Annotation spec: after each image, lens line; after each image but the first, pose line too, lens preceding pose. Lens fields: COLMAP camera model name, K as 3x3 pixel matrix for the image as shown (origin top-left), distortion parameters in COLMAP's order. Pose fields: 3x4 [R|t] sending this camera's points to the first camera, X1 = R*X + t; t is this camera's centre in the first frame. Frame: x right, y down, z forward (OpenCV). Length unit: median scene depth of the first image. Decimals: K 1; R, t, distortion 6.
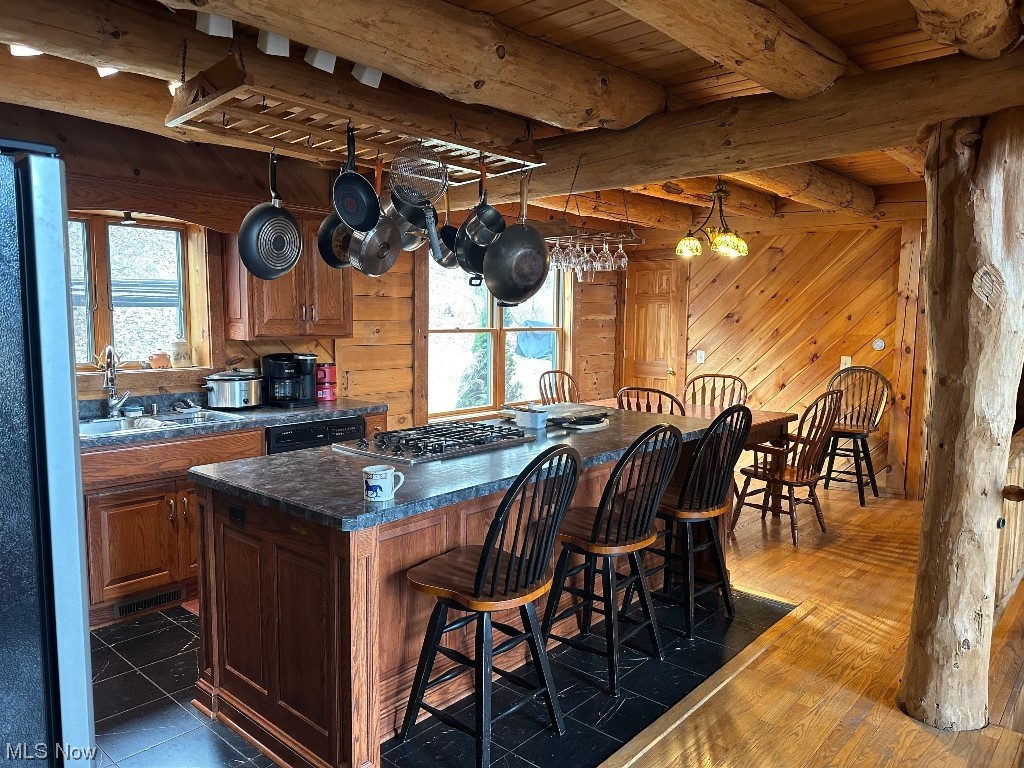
lens RADIAL K [[713.7, 0, 513.6], [0, 713.7, 386.8], [0, 0, 1]] dist [0.078205, -0.093623]
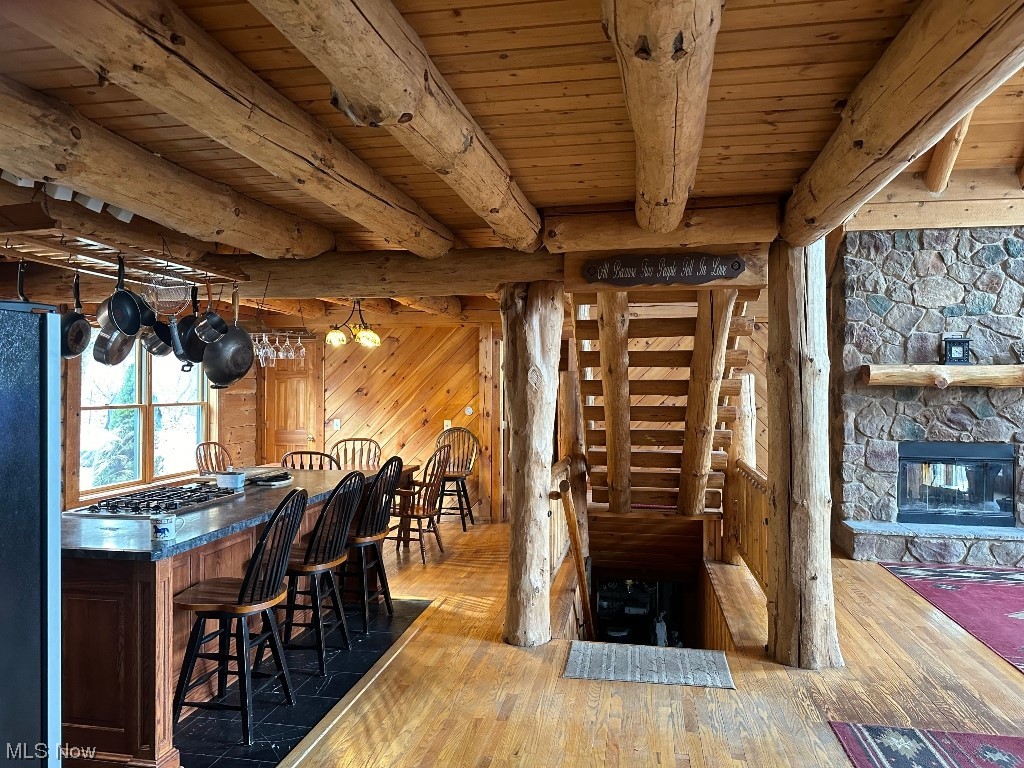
lens RADIAL K [[713.7, 0, 513.6], [0, 713.7, 386.8], [0, 0, 1]] dist [0.078205, -0.093623]
pose [[0.851252, -0.008193, 0.524693, -0.198572], [0.058302, 0.995164, -0.079049, 0.011874], [-0.521508, 0.097881, 0.847614, -0.290801]]
